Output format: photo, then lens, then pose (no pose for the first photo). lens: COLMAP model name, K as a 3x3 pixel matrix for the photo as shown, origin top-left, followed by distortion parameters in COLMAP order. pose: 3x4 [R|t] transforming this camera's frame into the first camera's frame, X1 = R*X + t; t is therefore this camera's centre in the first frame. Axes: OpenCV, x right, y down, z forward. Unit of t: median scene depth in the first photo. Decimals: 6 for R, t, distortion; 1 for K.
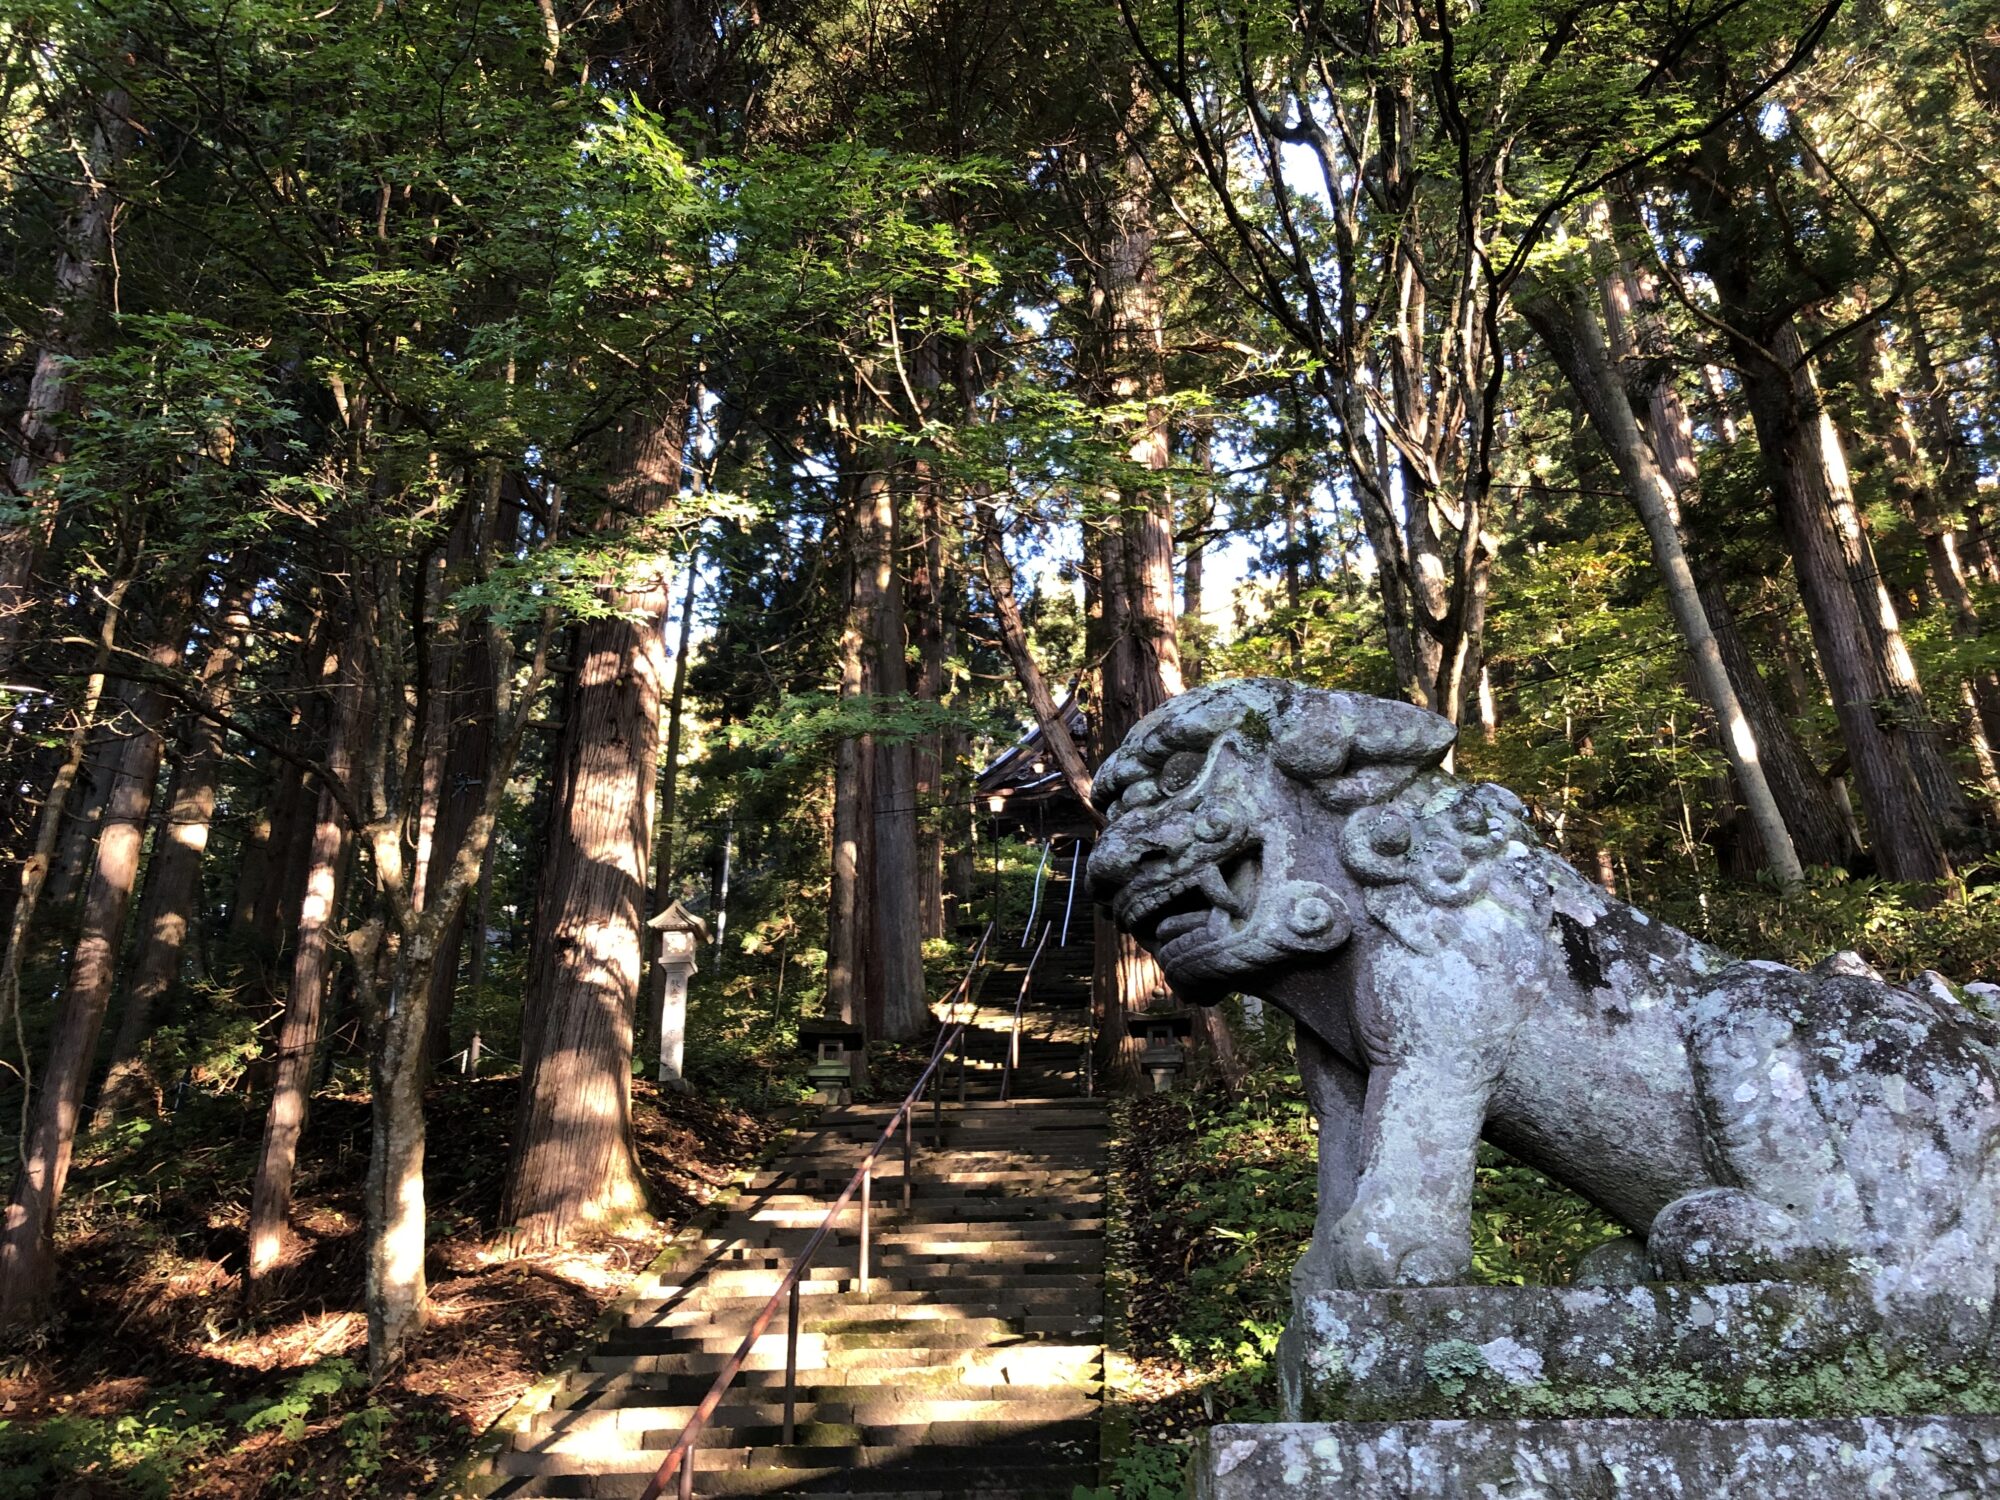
lens RADIAL K [[1623.3, 0, 1007.2], [0, 1623.3, 741.0], [0, 0, 1]] dist [0.017429, -0.011996]
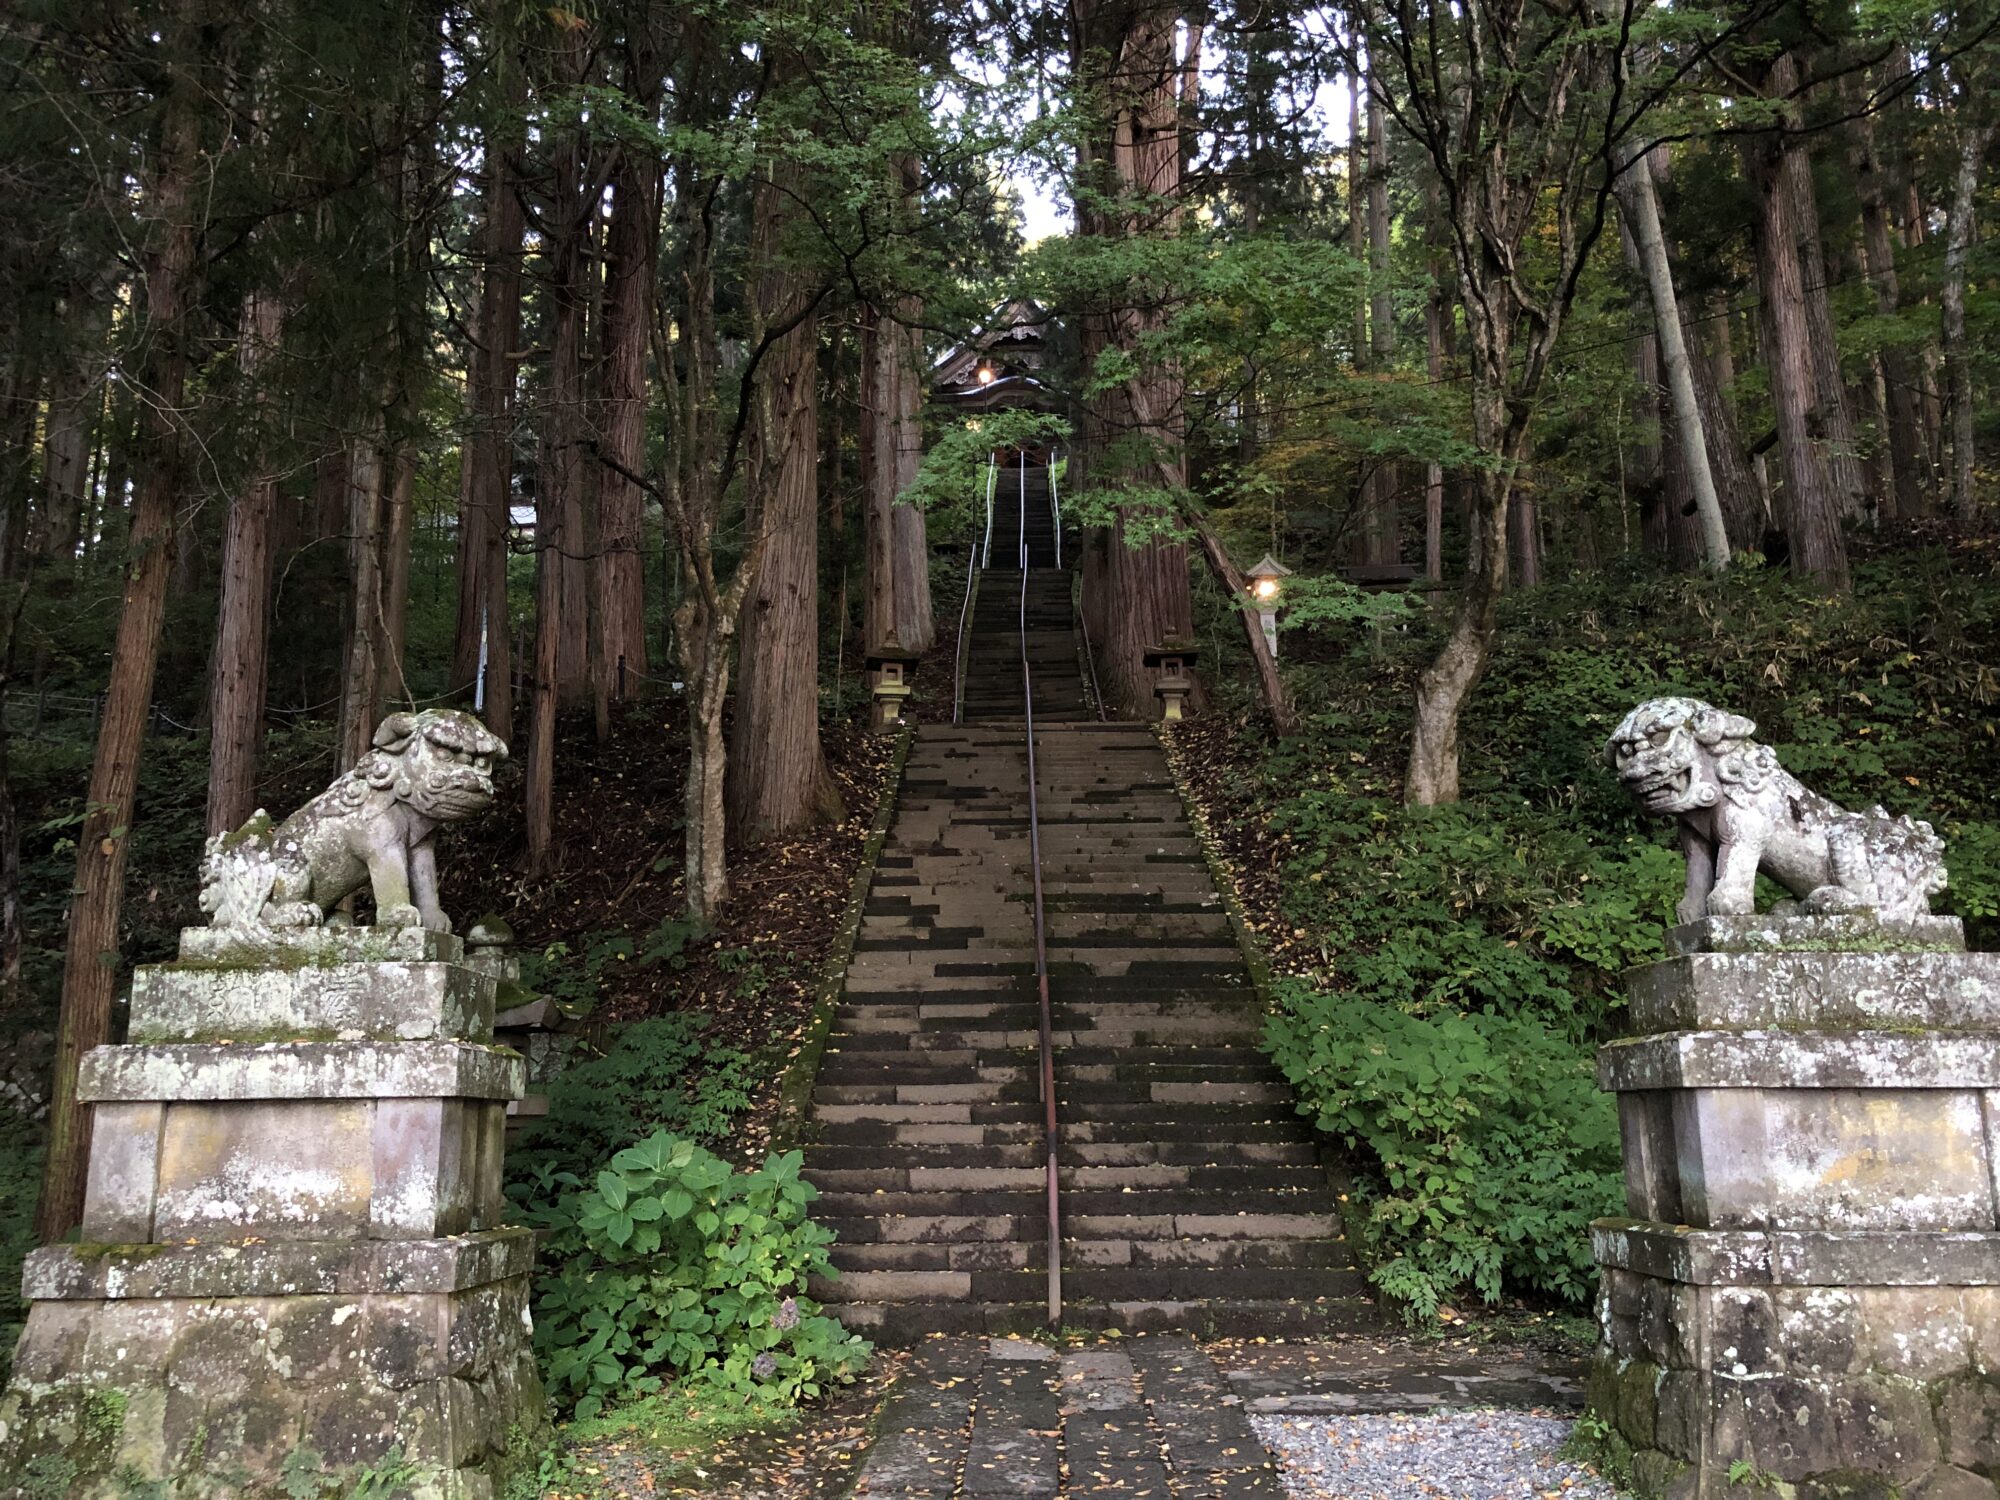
lens RADIAL K [[1623.3, 0, 990.5], [0, 1623.3, 744.6], [0, 0, 1]] dist [0.017429, -0.011996]
pose [[0.997984, 0.016828, 0.061202, -1.374025], [-0.031891, 0.966616, 0.254238, -0.733299], [-0.054881, -0.255677, 0.965203, -1.869478]]
